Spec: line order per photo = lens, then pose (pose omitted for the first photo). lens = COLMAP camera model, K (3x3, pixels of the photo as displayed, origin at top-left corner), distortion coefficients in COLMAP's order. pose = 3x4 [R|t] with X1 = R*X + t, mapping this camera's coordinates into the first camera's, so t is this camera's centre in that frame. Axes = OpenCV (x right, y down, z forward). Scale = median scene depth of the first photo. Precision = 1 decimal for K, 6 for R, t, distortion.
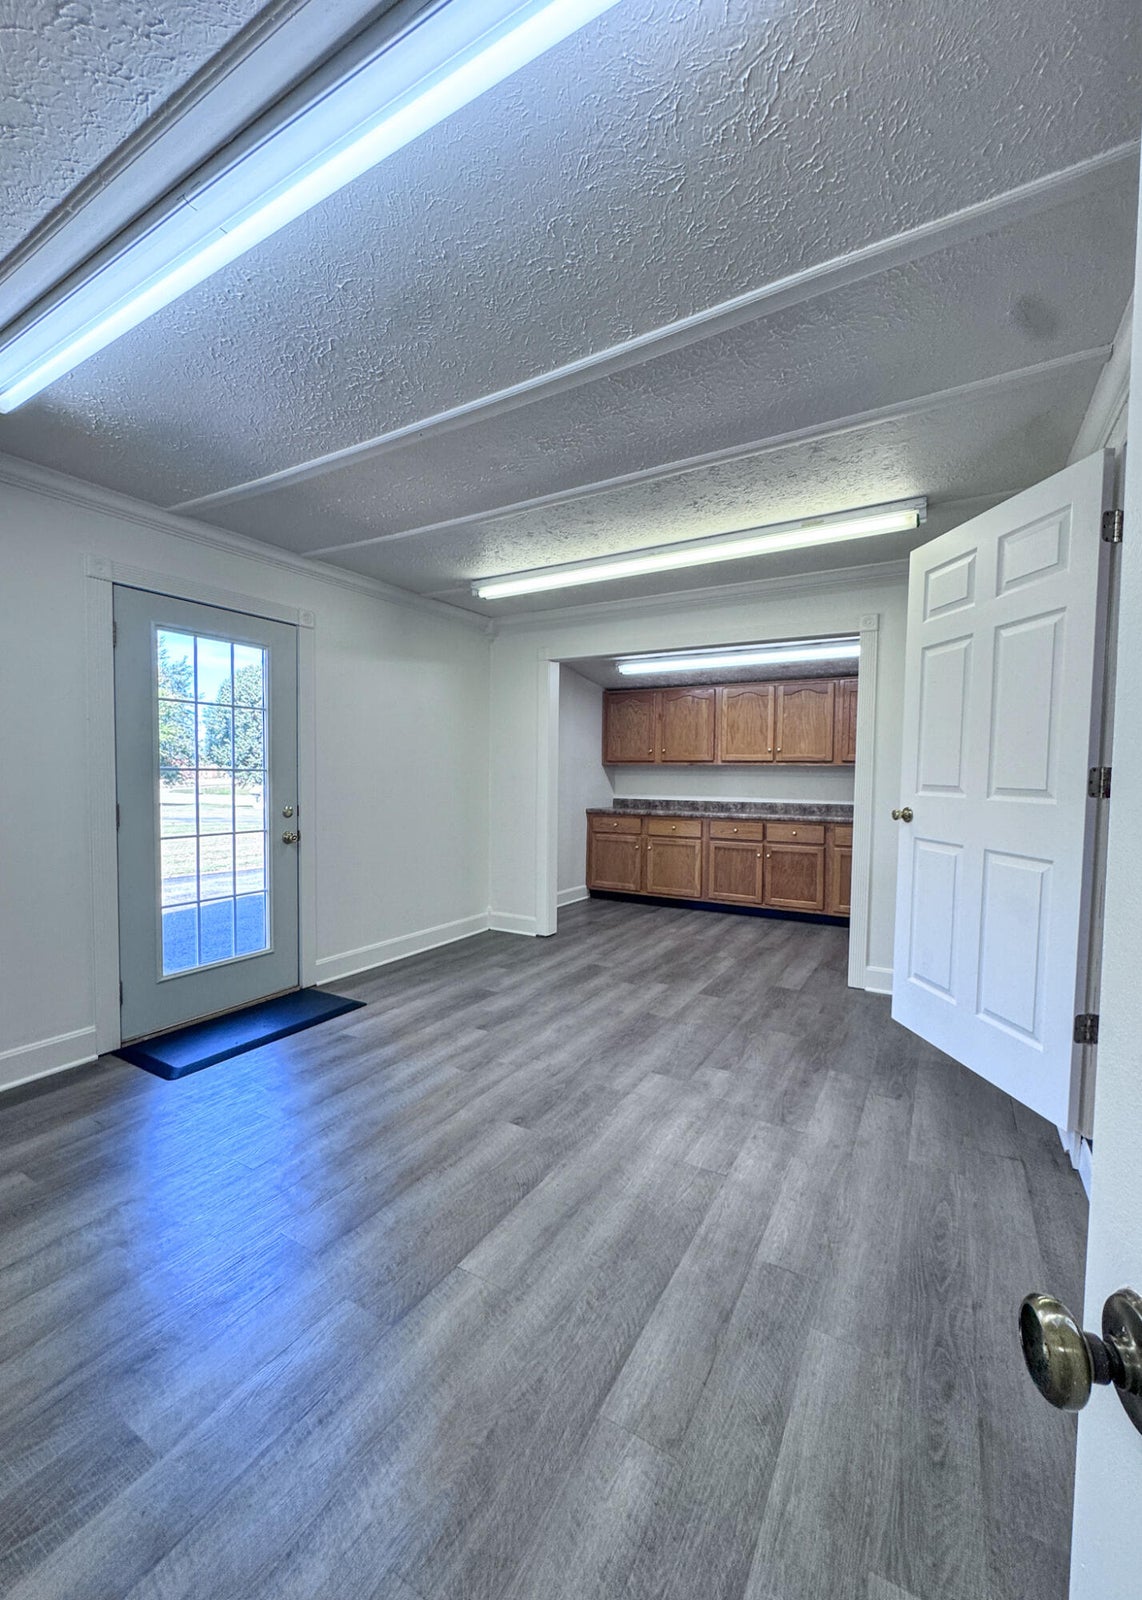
lens RADIAL K [[643.4, 0, 570.5], [0, 643.4, 797.8], [0, 0, 1]] dist [-0.012089, 0.000294]
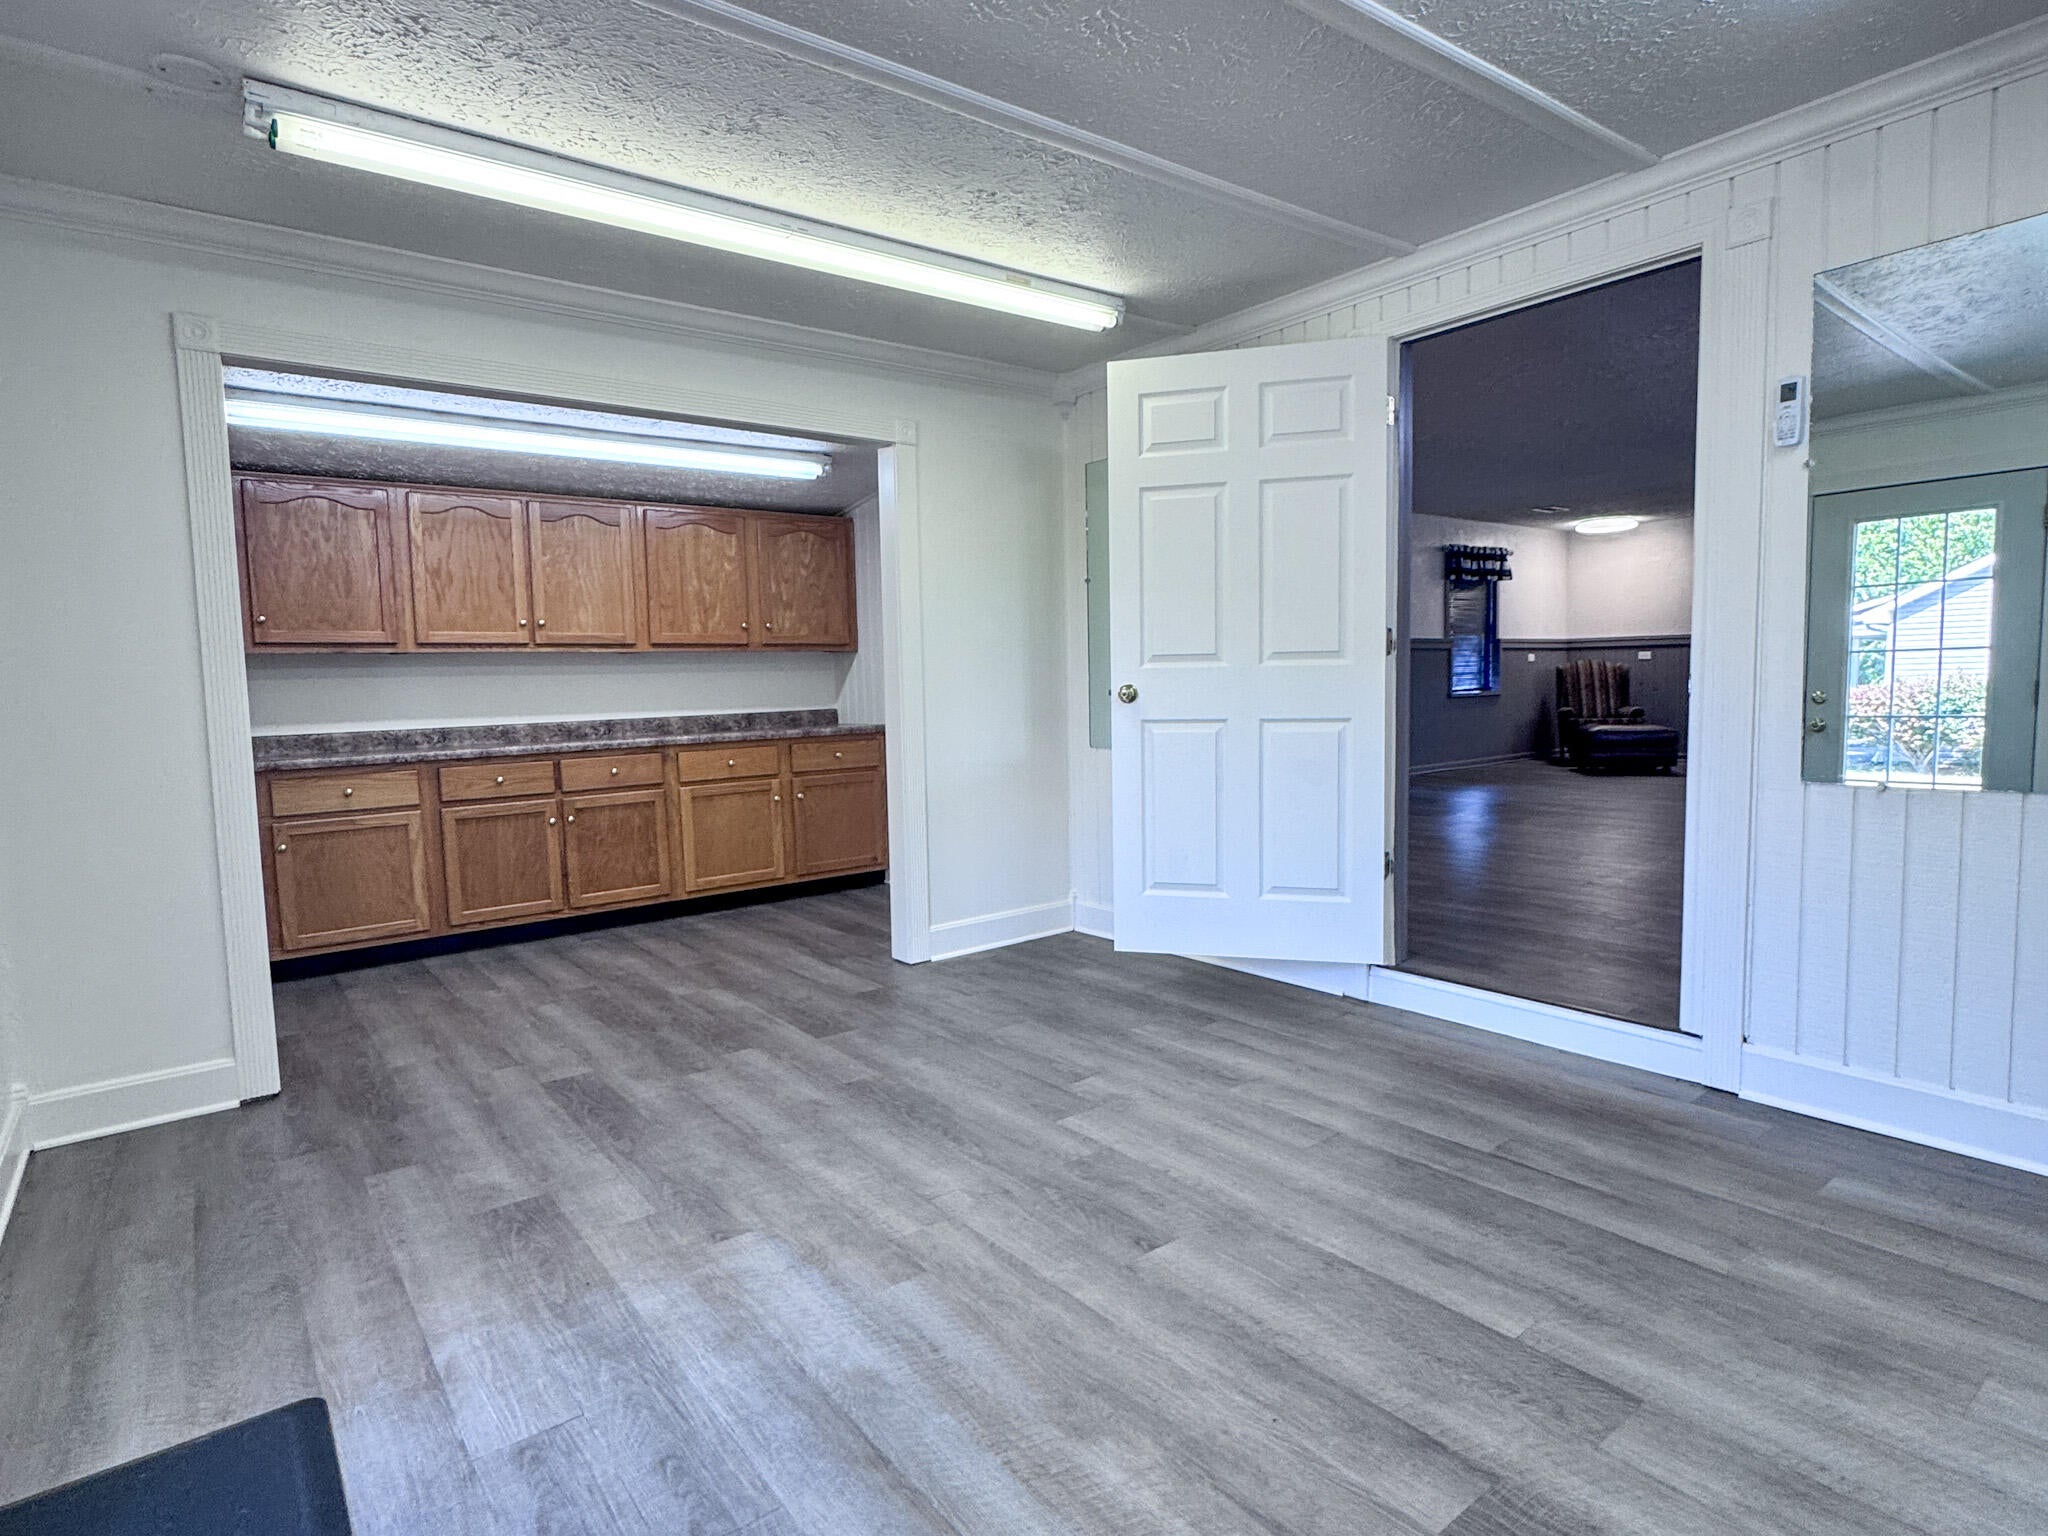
lens RADIAL K [[1100.2, 0, 1023.9], [0, 1100.2, 769.2], [0, 0, 1]] dist [-0.012712, -0.000458]
pose [[0.366494, -0.094699, 0.925589, -0.589435], [0.064929, 0.994985, 0.076090, 0.004857], [-0.928152, 0.032212, 0.370804, 0.441033]]
